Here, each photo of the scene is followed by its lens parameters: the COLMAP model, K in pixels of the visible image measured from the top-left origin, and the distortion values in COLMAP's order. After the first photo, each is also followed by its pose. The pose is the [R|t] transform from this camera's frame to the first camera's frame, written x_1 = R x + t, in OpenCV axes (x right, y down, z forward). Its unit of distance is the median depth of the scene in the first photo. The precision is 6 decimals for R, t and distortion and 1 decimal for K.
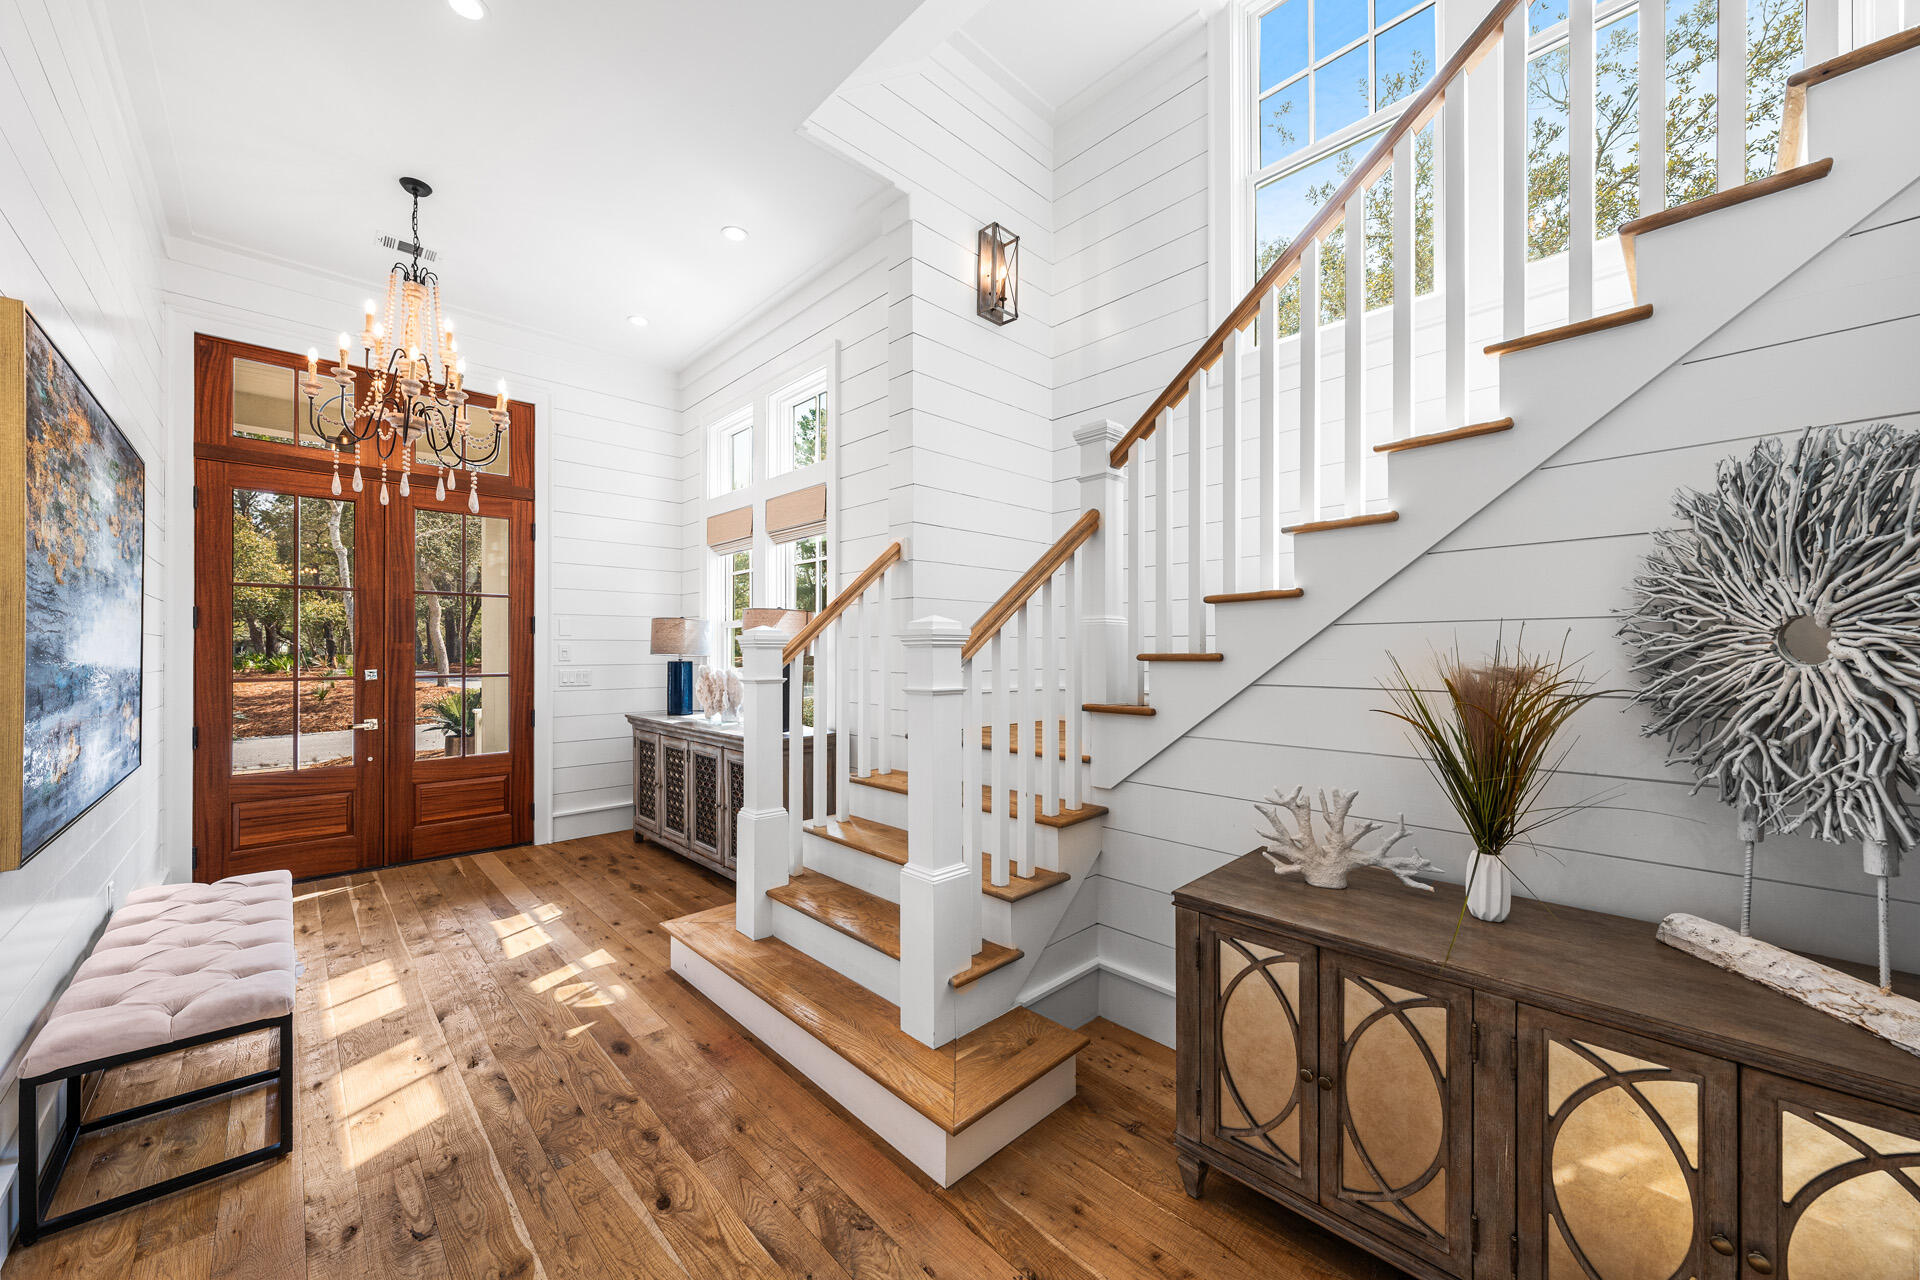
lens RADIAL K [[695.9, 0, 950.0], [0, 695.9, 632.4], [0, 0, 1]] dist [-0.001229, -0.000071]
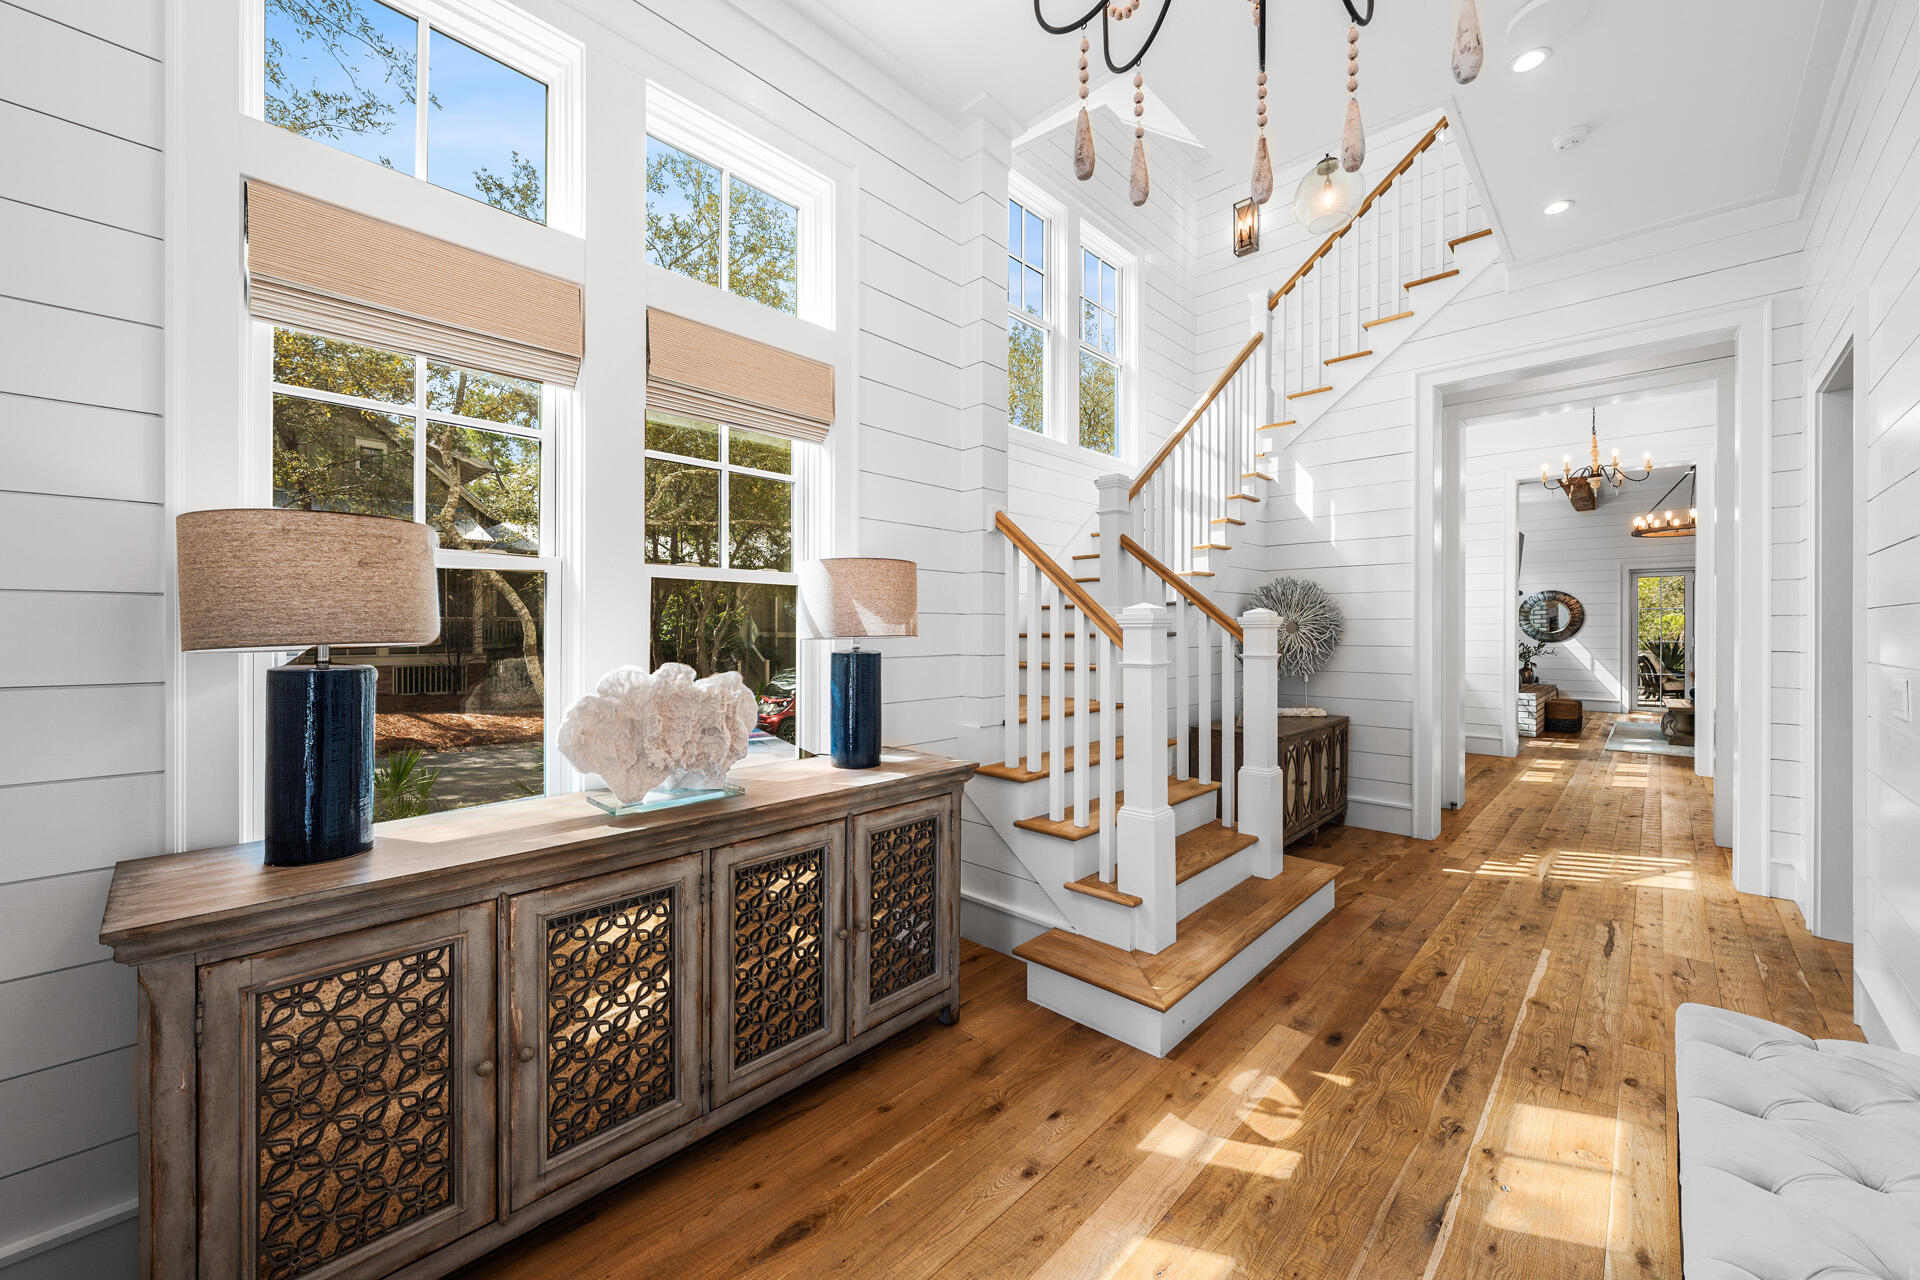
lens RADIAL K [[742.4, 0, 960.1], [0, 742.4, 635.1], [0, 0, 1]] dist [-0.001443, 0.000060]
pose [[-0.055566, -0.001420, 0.998454, -1.382094], [-0.026134, 0.999658, -0.000033, 0.046210], [-0.998113, -0.026095, -0.055585, 1.493372]]
